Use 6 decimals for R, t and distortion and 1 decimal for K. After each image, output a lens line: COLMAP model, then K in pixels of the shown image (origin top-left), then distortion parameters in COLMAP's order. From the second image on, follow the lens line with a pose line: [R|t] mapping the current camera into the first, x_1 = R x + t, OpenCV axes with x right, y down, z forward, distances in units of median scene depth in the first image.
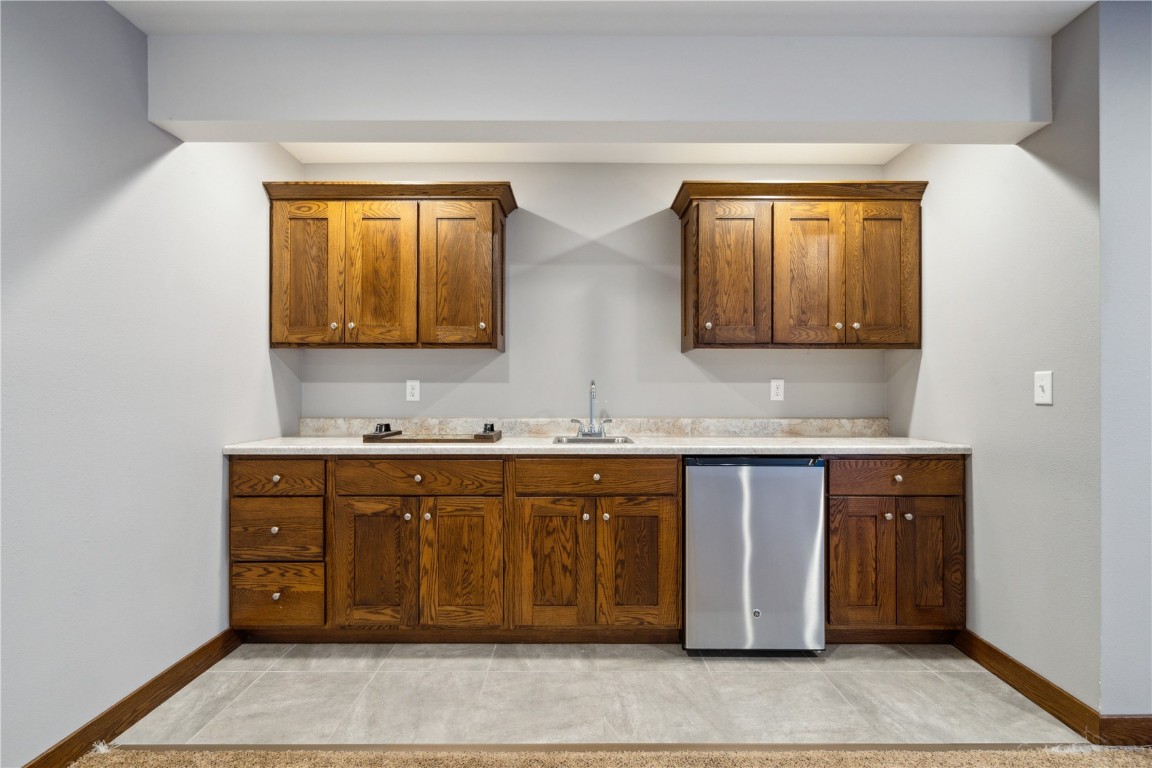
lens RADIAL K [[522.4, 0, 574.2], [0, 522.4, 388.2], [0, 0, 1]] dist [-0.000255, 0.000928]
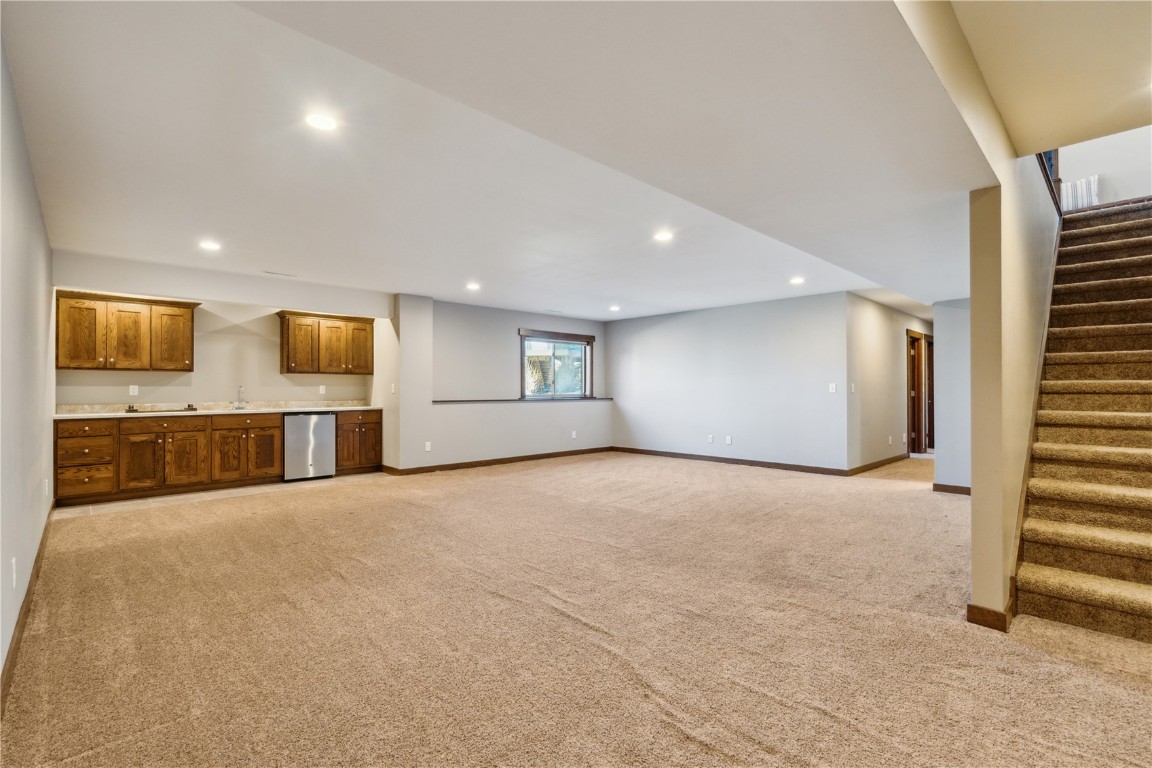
lens RADIAL K [[522.4, 0, 574.8], [0, 522.4, 388.1], [0, 0, 1]] dist [-0.000255, 0.000928]
pose [[0.724147, -0.001211, 0.689645, -0.556618], [0.000577, 0.999999, 0.001150, -0.006217], [-0.689646, -0.000435, 0.724147, -1.983535]]
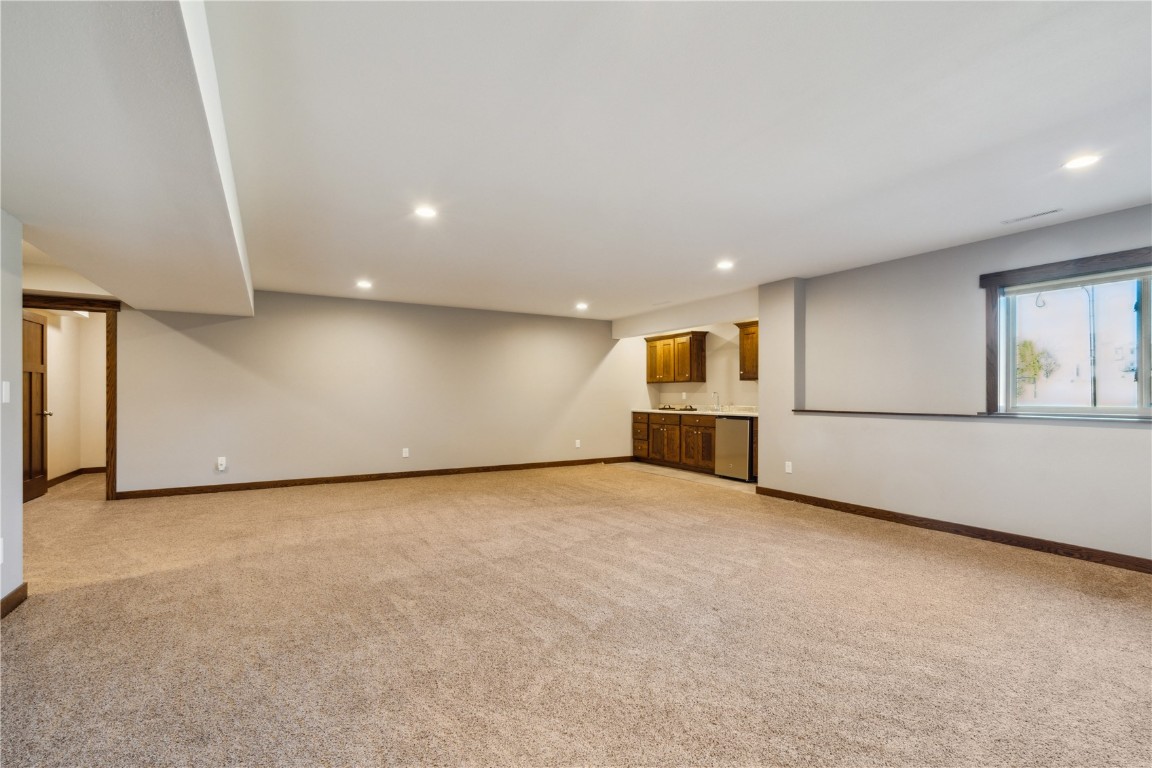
lens RADIAL K [[522.4, 0, 566.9], [0, 522.4, 386.6], [0, 0, 1]] dist [-0.000255, 0.000928]
pose [[0.488790, -0.016851, -0.872239, 2.394994], [0.001874, 0.999831, -0.018265, 0.007699], [0.872399, 0.007293, 0.488740, -1.288620]]
